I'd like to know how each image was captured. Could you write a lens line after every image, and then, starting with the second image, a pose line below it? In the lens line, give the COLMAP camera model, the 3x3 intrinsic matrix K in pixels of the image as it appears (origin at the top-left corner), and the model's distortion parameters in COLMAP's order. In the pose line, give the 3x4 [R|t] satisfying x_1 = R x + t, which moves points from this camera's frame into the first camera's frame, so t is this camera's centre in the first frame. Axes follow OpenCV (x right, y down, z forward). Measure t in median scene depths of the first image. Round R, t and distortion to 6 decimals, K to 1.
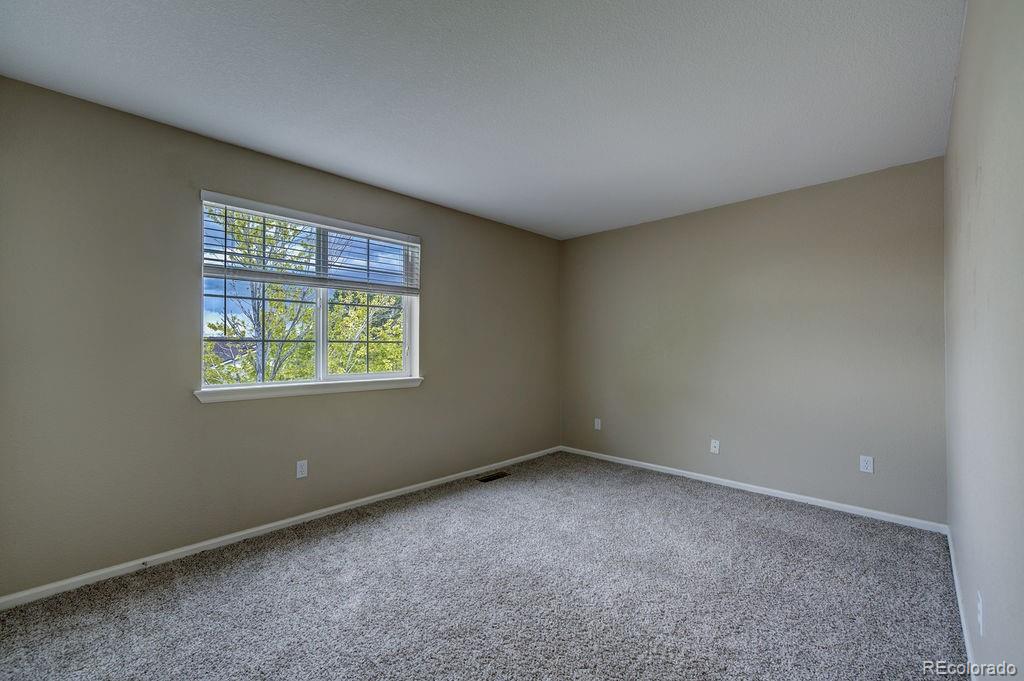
lens RADIAL K [[414.8, 0, 505.7], [0, 414.8, 339.6], [0, 0, 1]] dist [-0.000088, 0.000100]
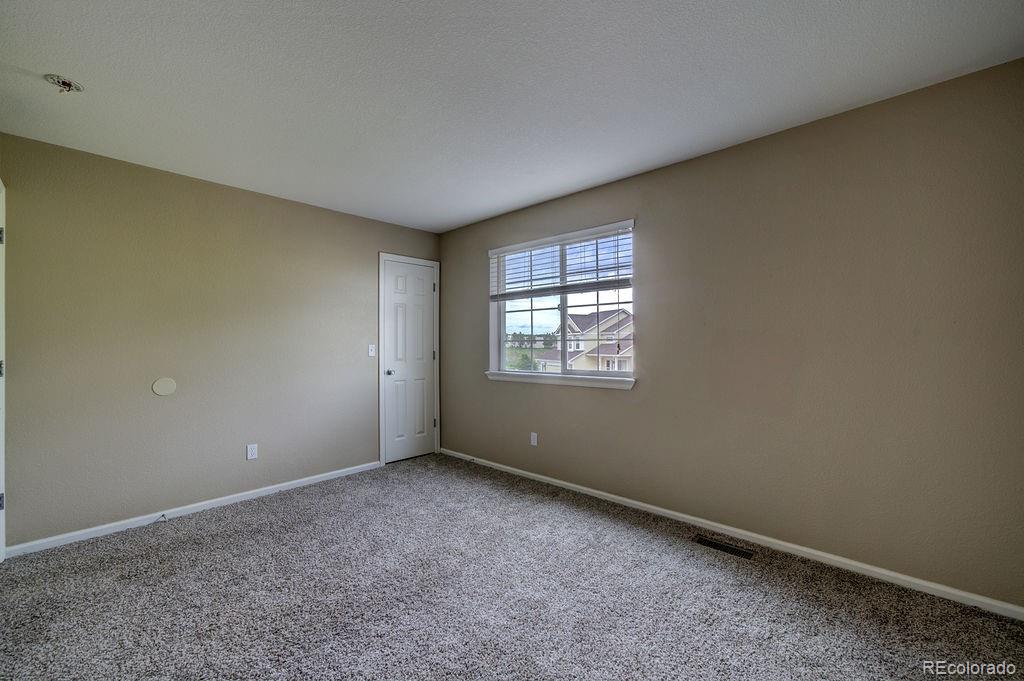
lens RADIAL K [[415.9, 0, 514.1], [0, 415.9, 342.6], [0, 0, 1]] dist [-0.001679, 0.000125]
pose [[0.044565, -0.007570, -0.998978, 0.715848], [0.020045, 0.999777, -0.006682, 0.012190], [0.998805, -0.019727, 0.044707, 0.764143]]
